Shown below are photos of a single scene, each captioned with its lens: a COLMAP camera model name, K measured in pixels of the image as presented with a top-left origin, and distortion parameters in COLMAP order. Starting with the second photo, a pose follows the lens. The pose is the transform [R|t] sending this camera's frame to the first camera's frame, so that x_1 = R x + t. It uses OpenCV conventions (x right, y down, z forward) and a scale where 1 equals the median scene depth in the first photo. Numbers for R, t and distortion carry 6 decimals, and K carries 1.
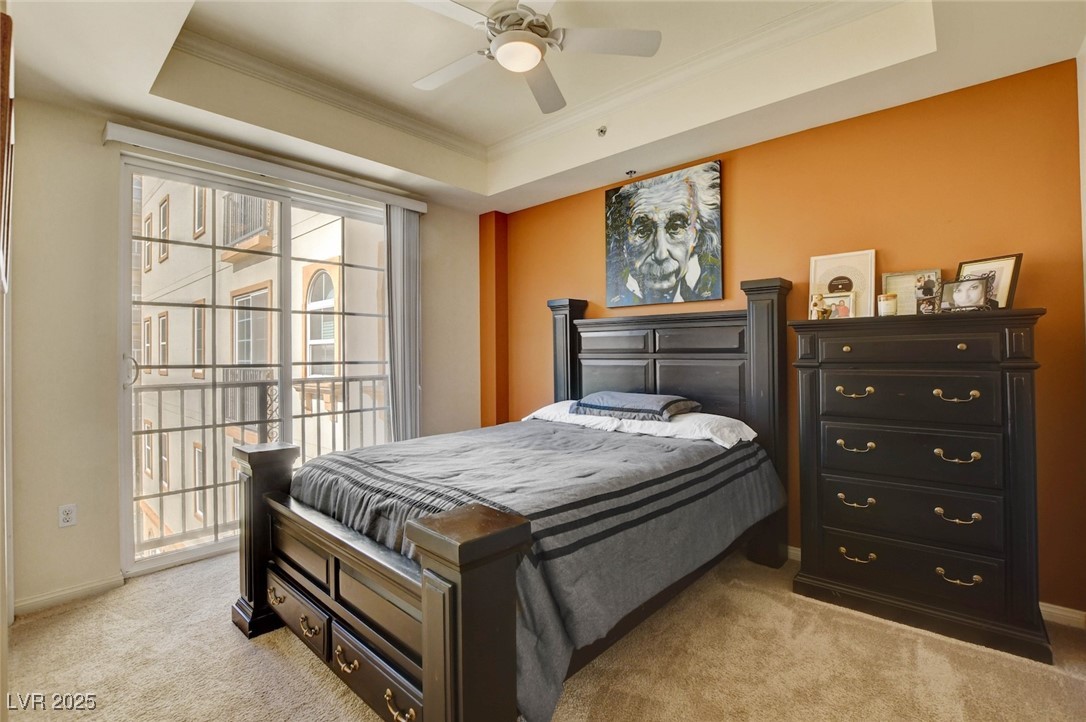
lens RADIAL K [[486.2, 0, 550.4], [0, 486.2, 347.8], [0, 0, 1]] dist [-0.033455, 0.003309]
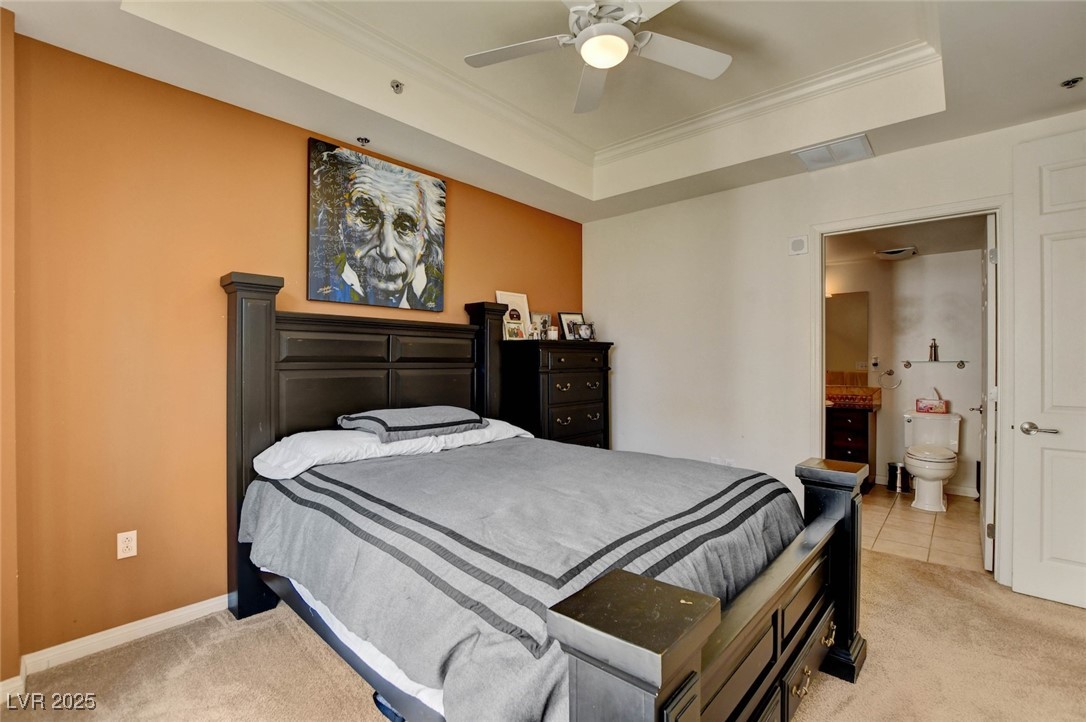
lens RADIAL K [[486.2, 0, 537.9], [0, 486.2, 359.8], [0, 0, 1]] dist [-0.033455, 0.003309]
pose [[0.007218, 0.010237, 0.999922, -0.664874], [-0.009301, 0.999905, -0.010170, 0.012723], [-0.999931, -0.009227, 0.007313, 0.729178]]
